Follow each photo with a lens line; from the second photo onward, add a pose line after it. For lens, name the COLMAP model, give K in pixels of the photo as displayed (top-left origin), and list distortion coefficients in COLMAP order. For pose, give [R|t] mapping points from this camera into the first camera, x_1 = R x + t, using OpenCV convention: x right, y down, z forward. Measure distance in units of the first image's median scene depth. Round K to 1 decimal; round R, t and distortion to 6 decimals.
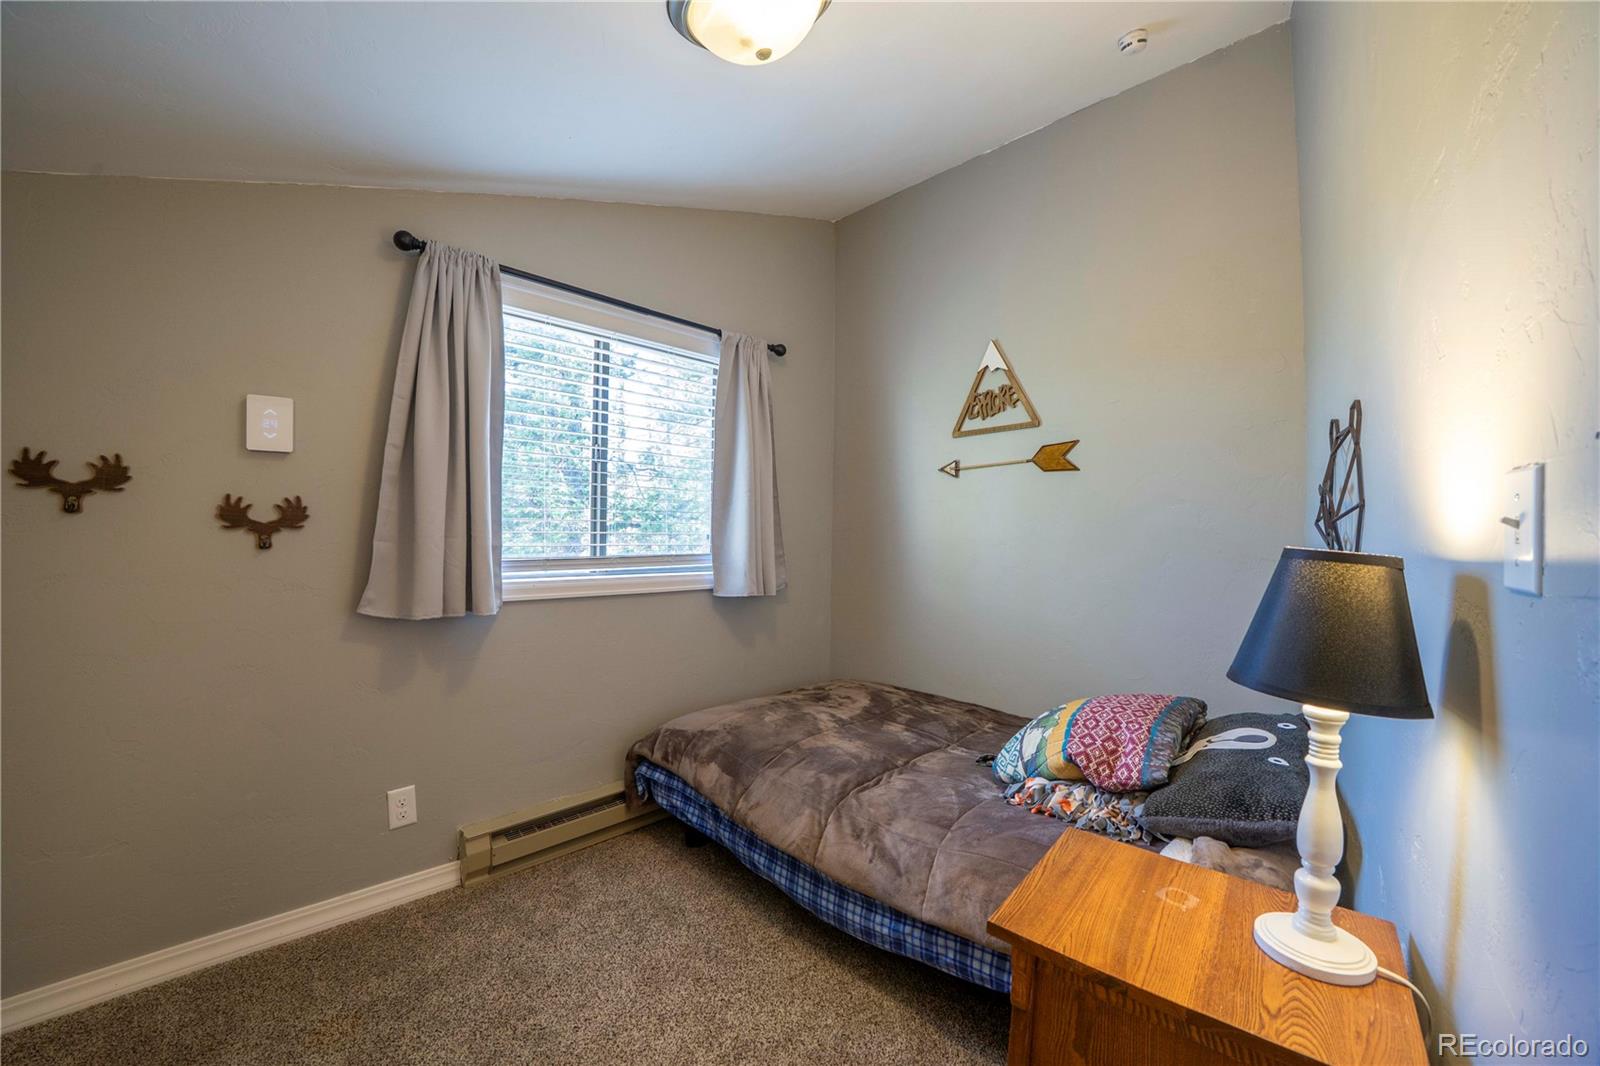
lens RADIAL K [[612.7, 0, 800.0], [0, 612.7, 533.0], [0, 0, 1]] dist [-0.054616, -0.000019]
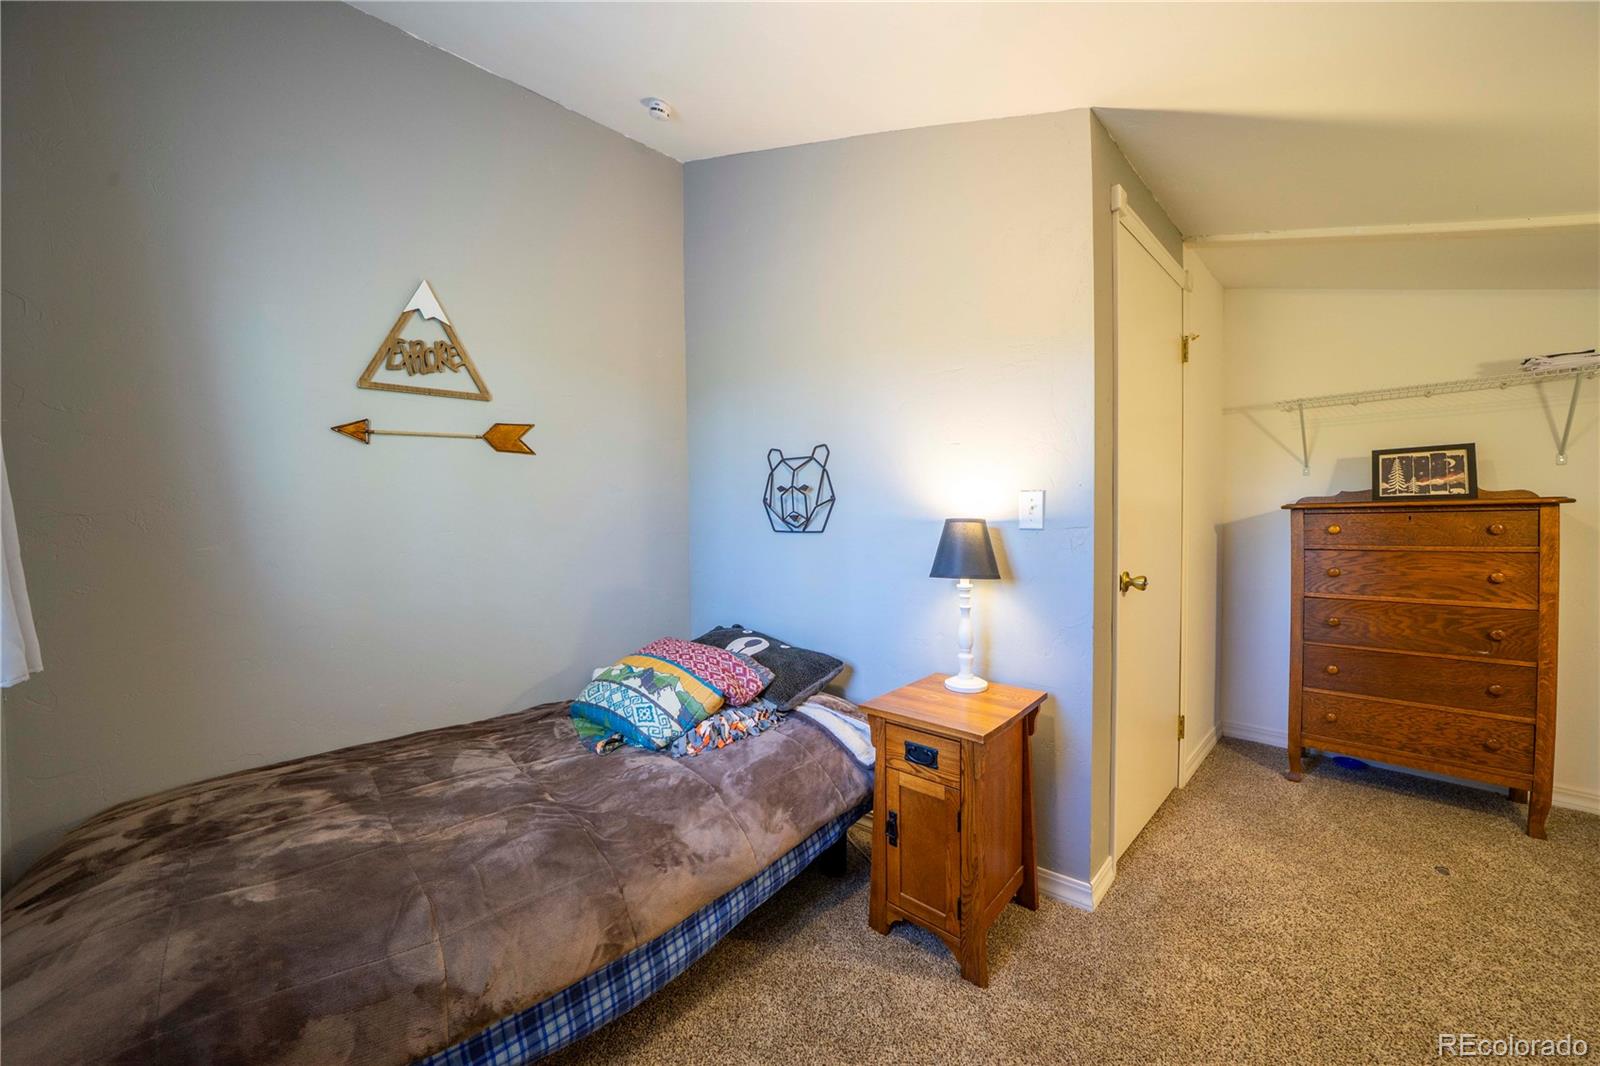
lens RADIAL K [[550.2, 0, 800.0], [0, 550.2, 533.0], [0, 0, 1]] dist [-0.033297, 0.004154]
pose [[0.013991, -0.034836, 0.999295, -0.429017], [0.010128, 0.999347, 0.034696, 0.000824], [-0.999851, 0.009635, 0.014334, 0.513796]]
